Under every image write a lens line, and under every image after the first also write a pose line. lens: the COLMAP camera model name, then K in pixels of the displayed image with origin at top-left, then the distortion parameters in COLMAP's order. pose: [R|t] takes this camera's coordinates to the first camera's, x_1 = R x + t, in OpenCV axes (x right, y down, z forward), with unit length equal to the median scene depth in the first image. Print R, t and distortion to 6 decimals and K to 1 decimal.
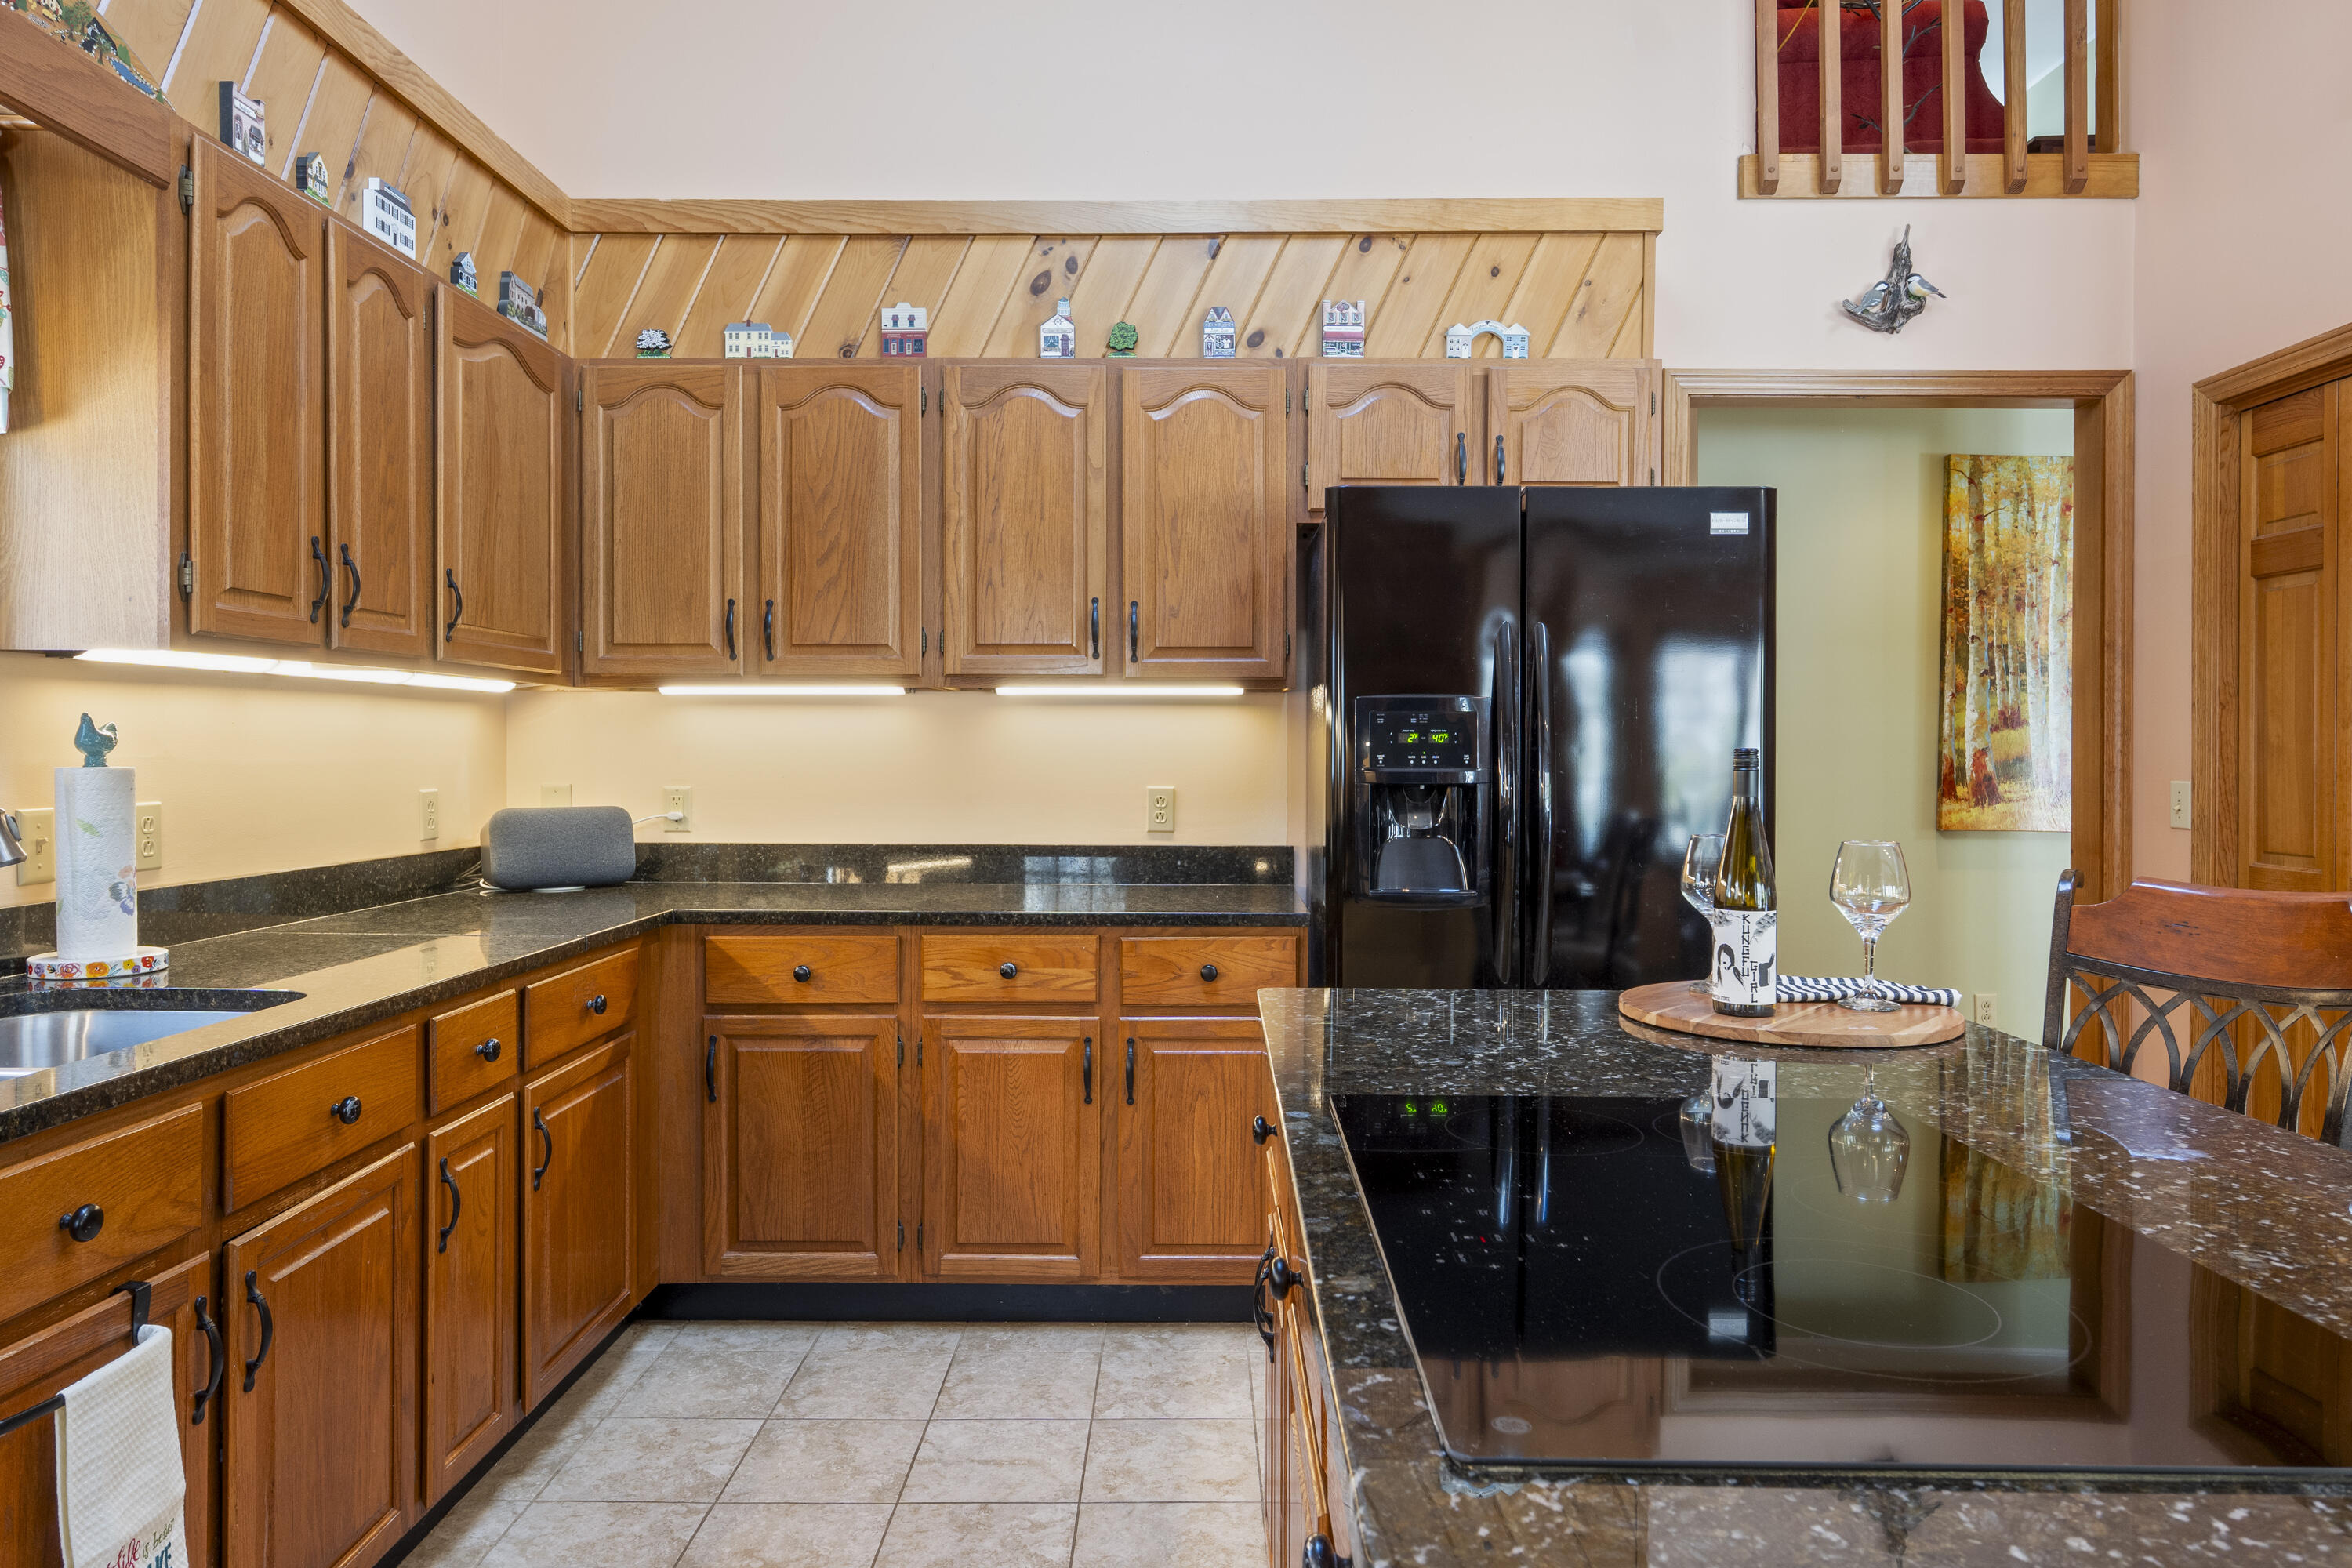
lens RADIAL K [[1486.1, 0, 1178.3], [0, 1486.1, 746.3], [0, 0, 1]] dist [0.004195, 0.001025]
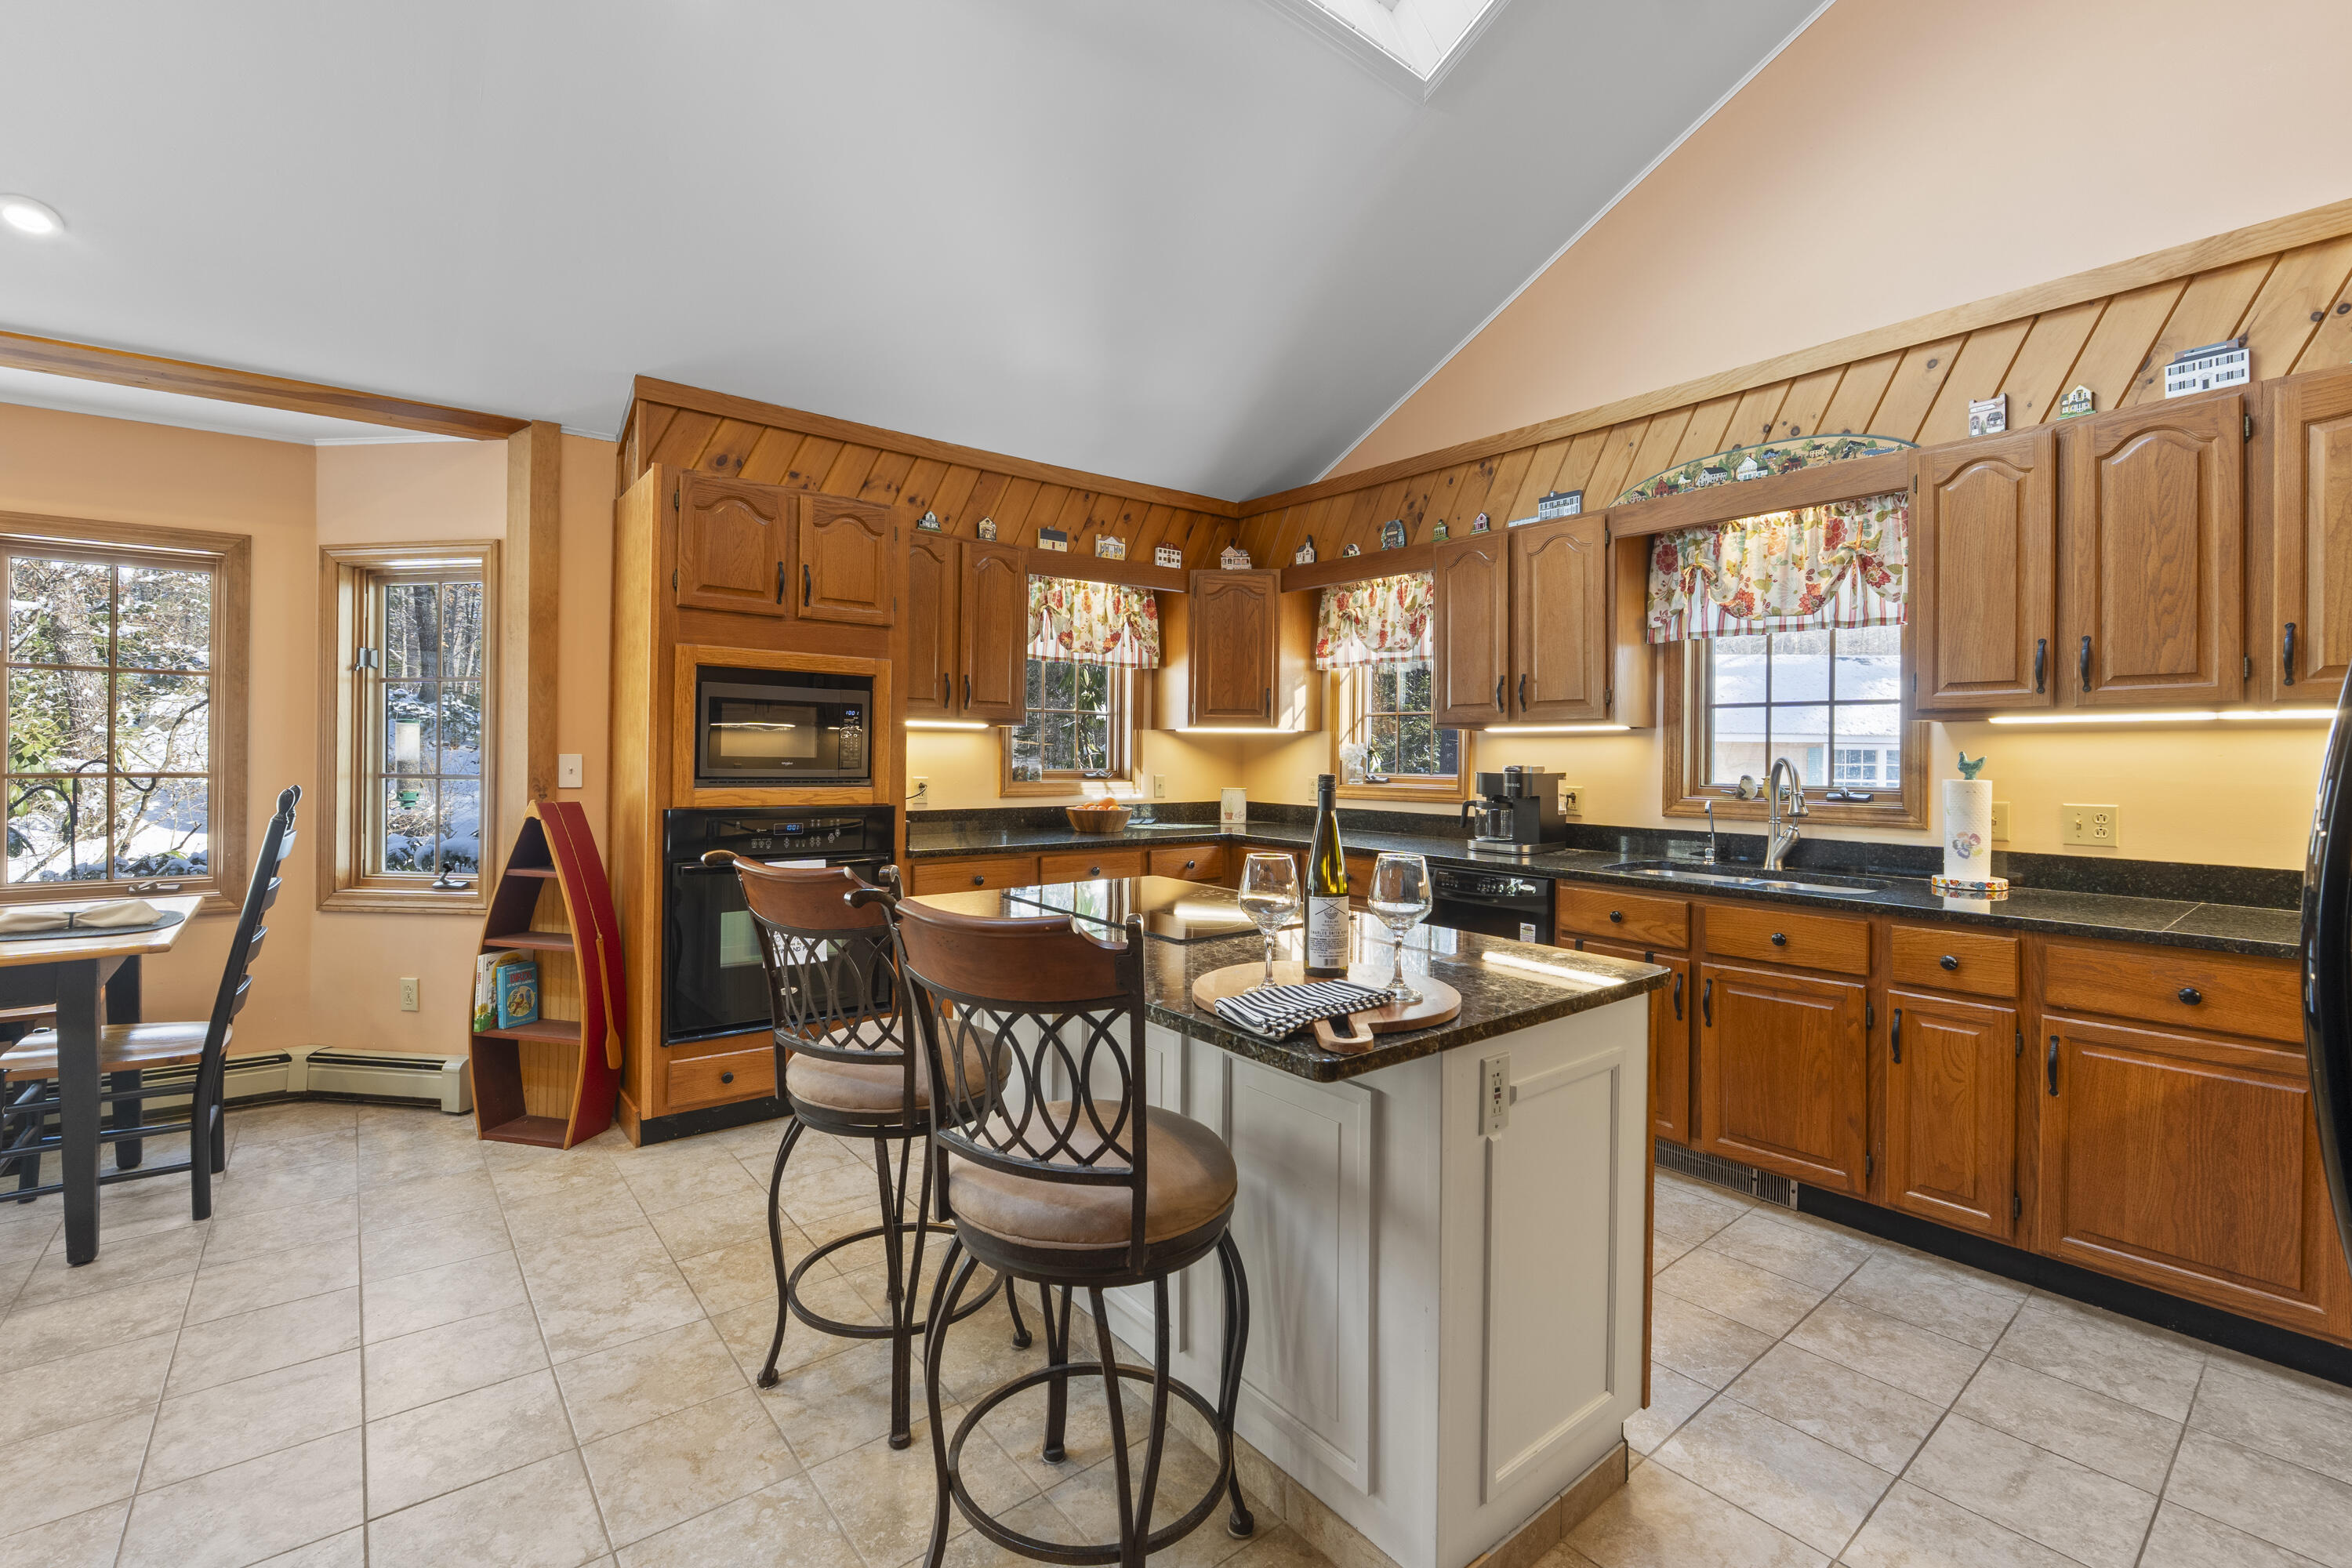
lens RADIAL K [[1023.0, 0, 1180.7], [0, 1023.0, 757.2], [0, 0, 1]] dist [-0.002128, -0.000287]
pose [[-0.771908, -0.006000, -0.635706, 0.852984], [-0.008246, 0.999966, 0.000574, -0.008627], [0.635680, 0.005685, -0.771931, 1.307791]]
